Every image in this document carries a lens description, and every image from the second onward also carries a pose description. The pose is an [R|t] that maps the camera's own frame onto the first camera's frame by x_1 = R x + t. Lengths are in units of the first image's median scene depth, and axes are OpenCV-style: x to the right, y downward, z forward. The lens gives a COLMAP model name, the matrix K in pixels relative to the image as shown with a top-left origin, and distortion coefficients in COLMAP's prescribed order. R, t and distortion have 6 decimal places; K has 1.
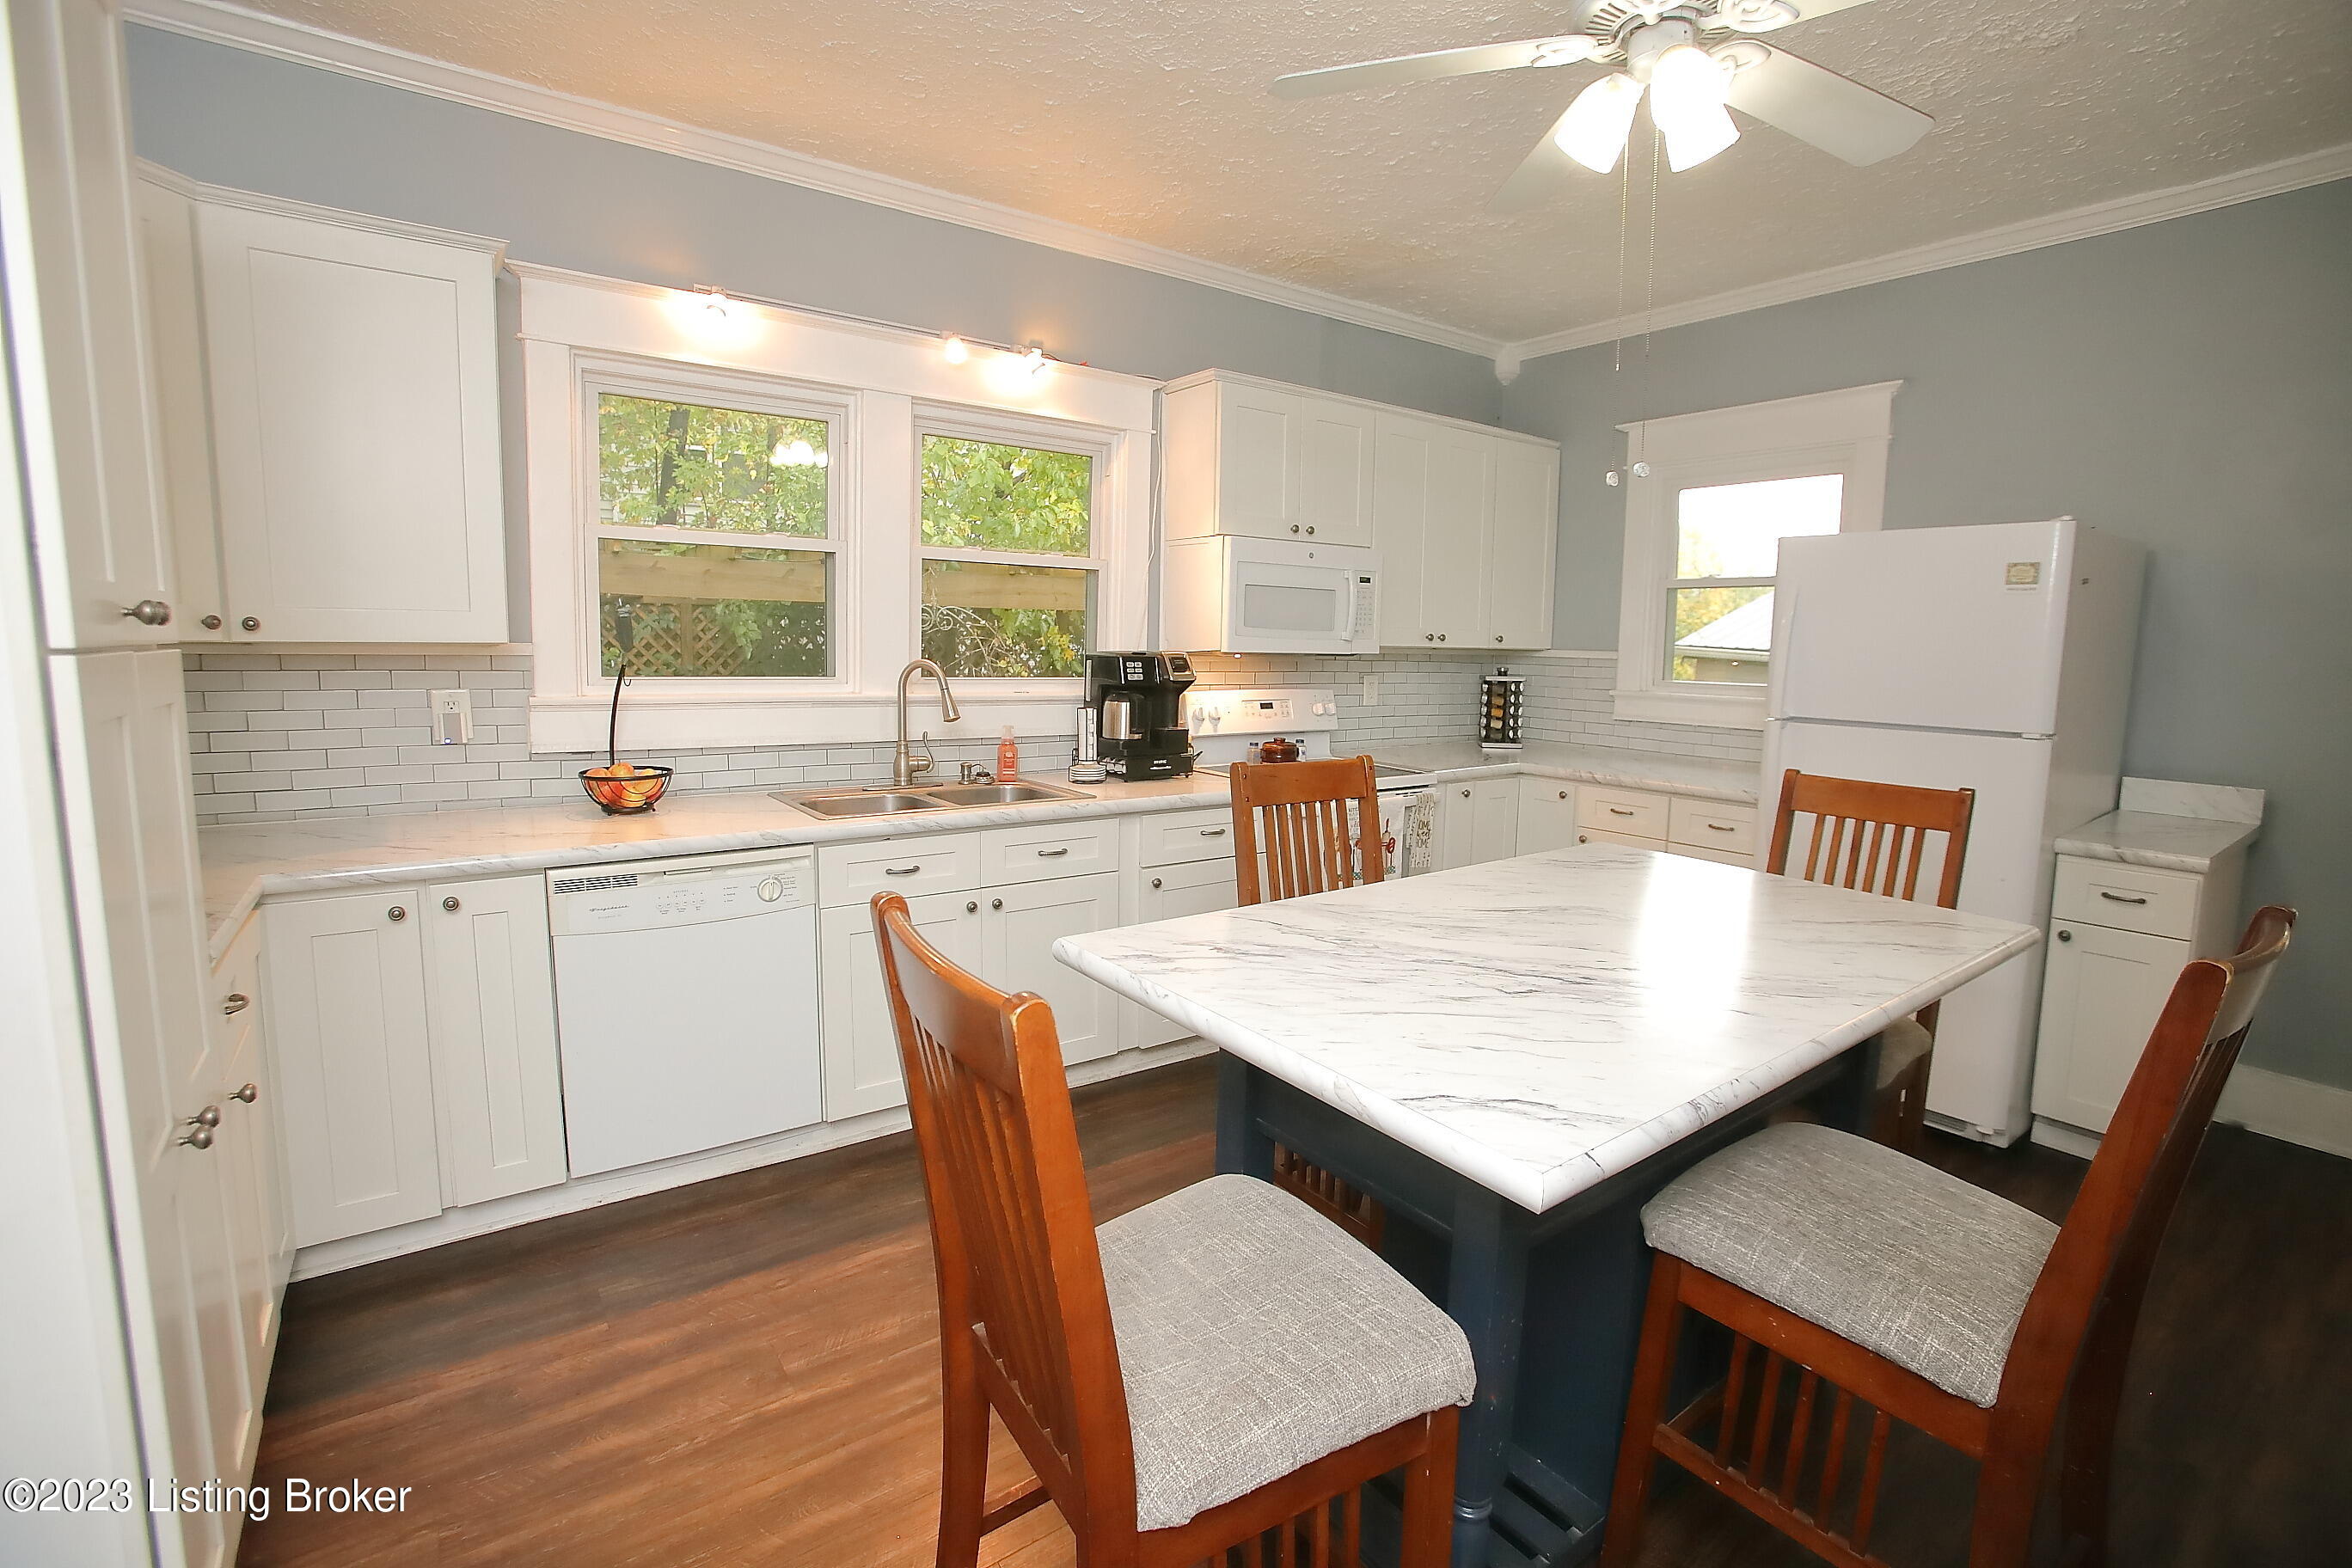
lens RADIAL K [[1037.6, 0, 1176.0], [0, 1037.6, 784.0], [0, 0, 1]] dist [-0.090500, -0.000026]
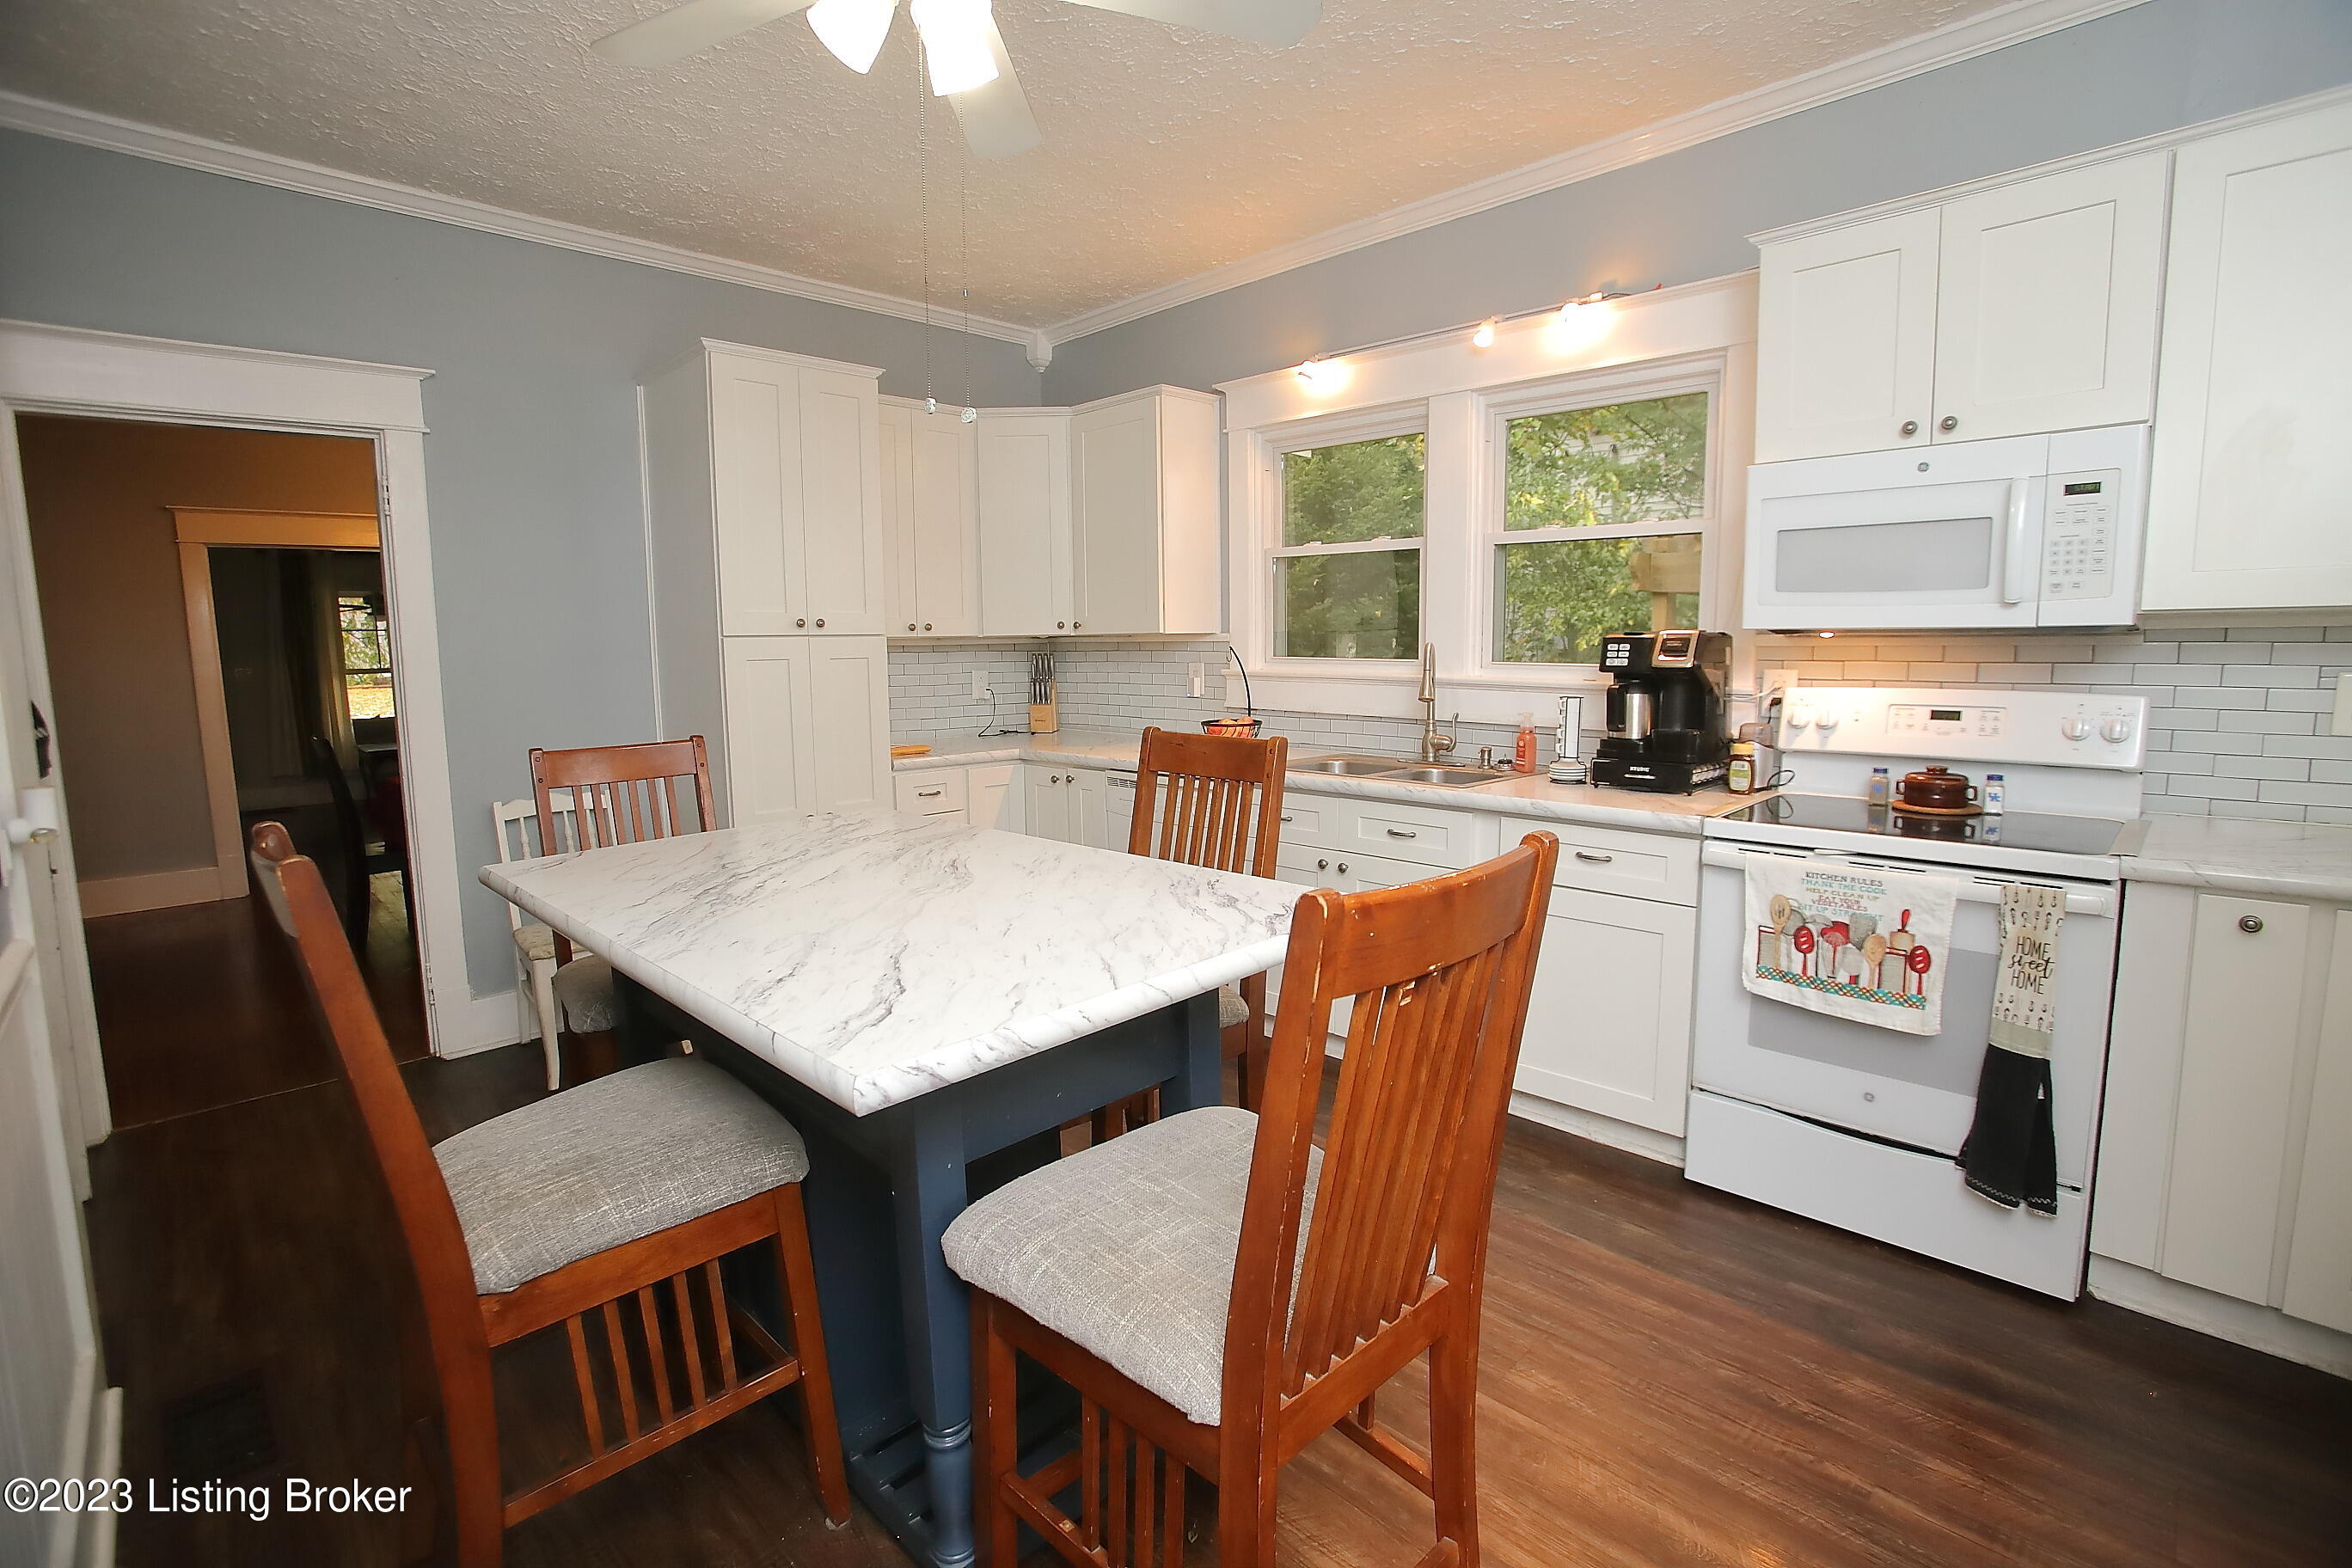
lens RADIAL K [[1083.6, 0, 1176.0], [0, 1083.6, 784.0], [0, 0, 1]] dist [-0.076867, 0.031044]
pose [[0.176427, 0.117811, -0.977238, 0.770186], [-0.108482, 0.989091, 0.099655, -0.056867], [0.978318, 0.088431, 0.187283, 0.516934]]
